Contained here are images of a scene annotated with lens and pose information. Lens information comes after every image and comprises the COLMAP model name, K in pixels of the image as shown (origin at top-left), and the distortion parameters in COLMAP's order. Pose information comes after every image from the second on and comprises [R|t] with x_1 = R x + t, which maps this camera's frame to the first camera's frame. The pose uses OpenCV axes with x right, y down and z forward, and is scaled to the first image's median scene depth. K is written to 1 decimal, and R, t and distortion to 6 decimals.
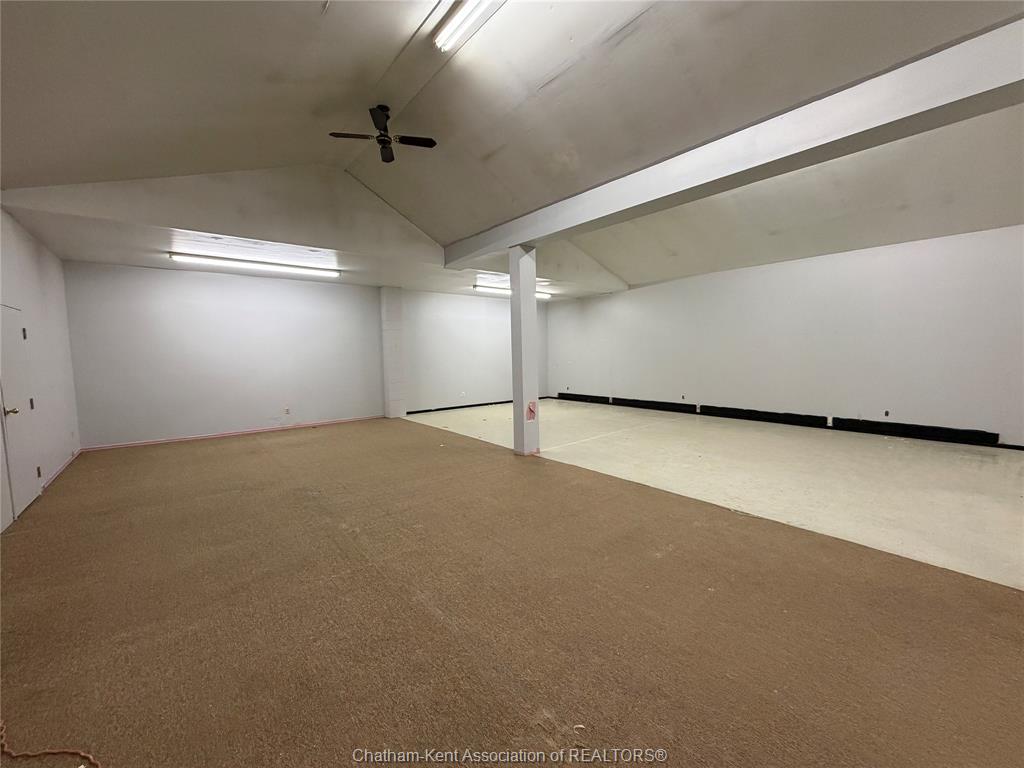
lens RADIAL K [[404.6, 0, 509.0], [0, 404.6, 384.3], [0, 0, 1]] dist [-0.001205, 0.000085]
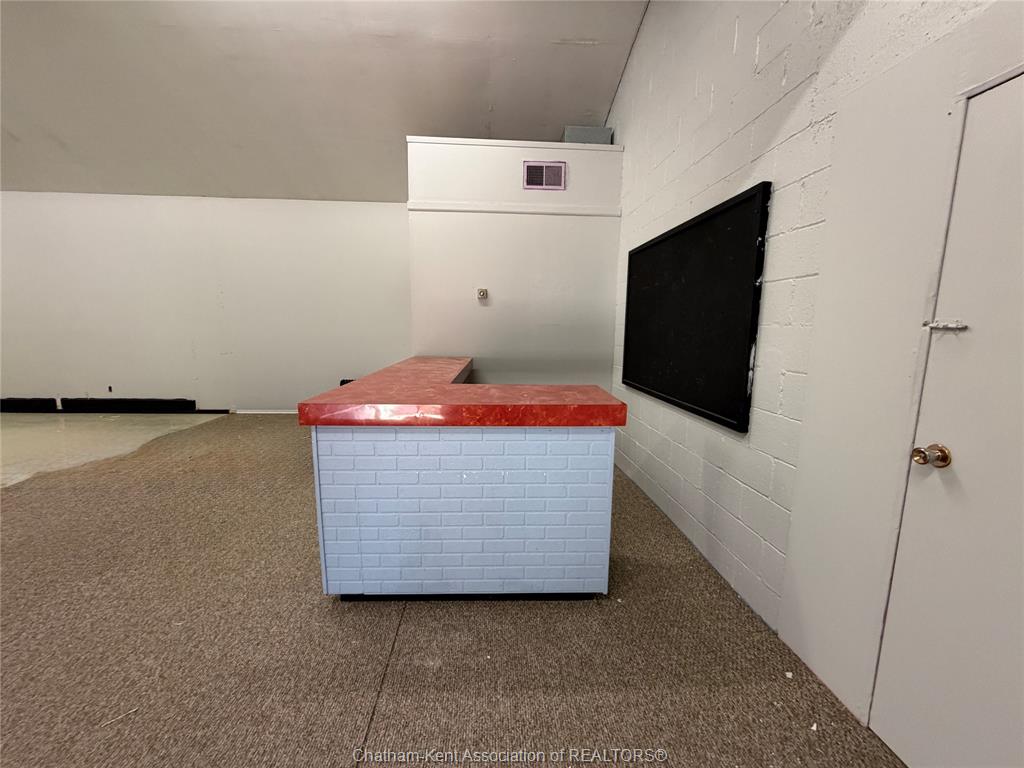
lens RADIAL K [[411.6, 0, 512.3], [0, 411.6, 387.5], [0, 0, 1]] dist [0.002094, 0.000099]
pose [[0.601851, -0.095820, 0.792839, 0.690291], [0.039920, 0.995144, 0.089966, 0.020980], [-0.797610, -0.022496, 0.602754, -0.235863]]
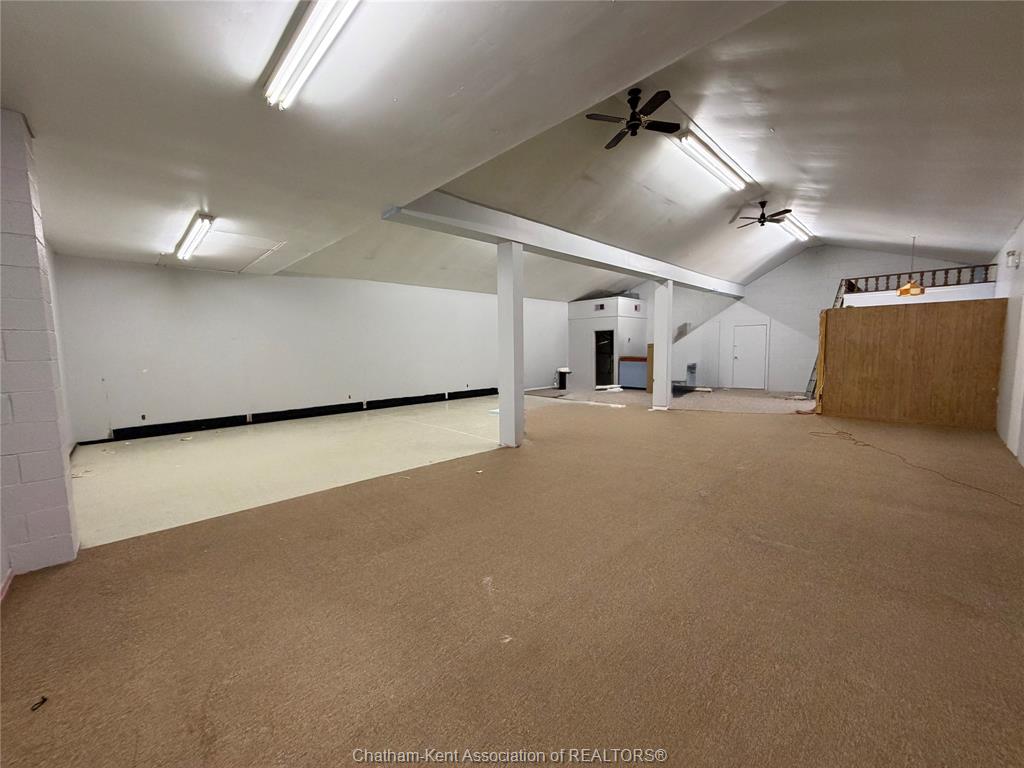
lens RADIAL K [[404.6, 0, 516.9], [0, 404.6, 384.1], [0, 0, 1]] dist [-0.001205, 0.000085]
pose [[-0.090774, -0.078236, 0.992794, -0.779053], [0.090901, 0.992097, 0.086492, -0.062493], [-0.991714, 0.098097, -0.082944, 0.860595]]
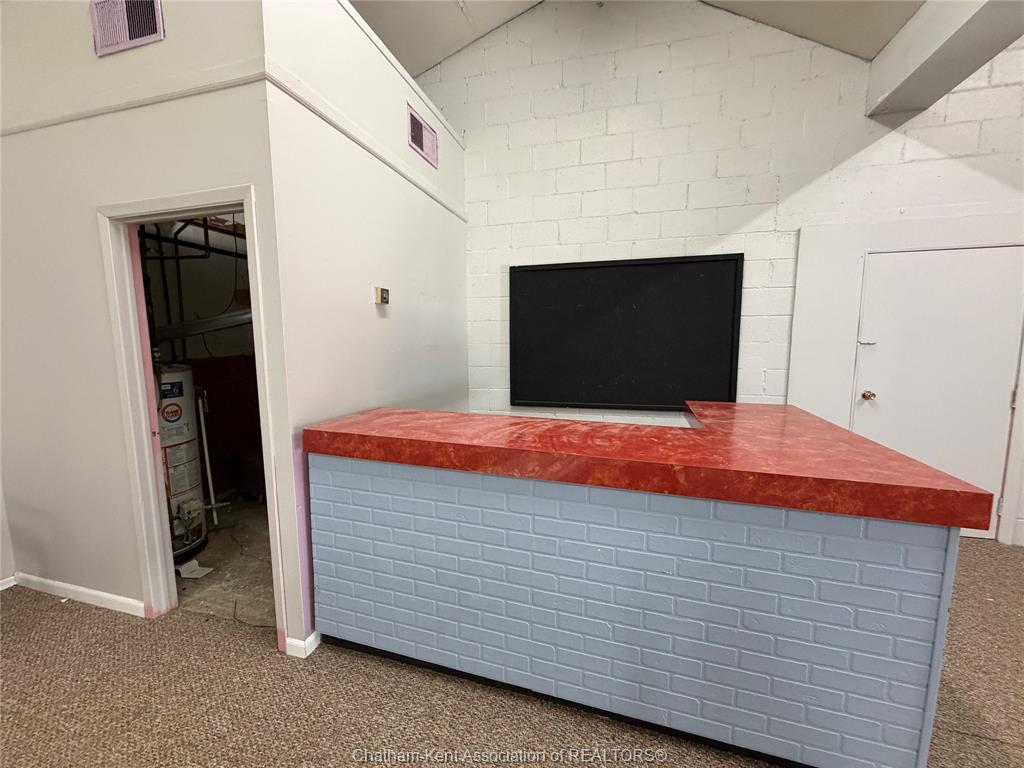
lens RADIAL K [[404.6, 0, 508.6], [0, 404.6, 384.2], [0, 0, 1]] dist [-0.001205, 0.000085]
pose [[-0.561750, -0.077508, 0.823668, 0.796362], [0.078309, 0.986150, 0.146205, -0.028161], [-0.823592, 0.146631, -0.547901, 0.245870]]
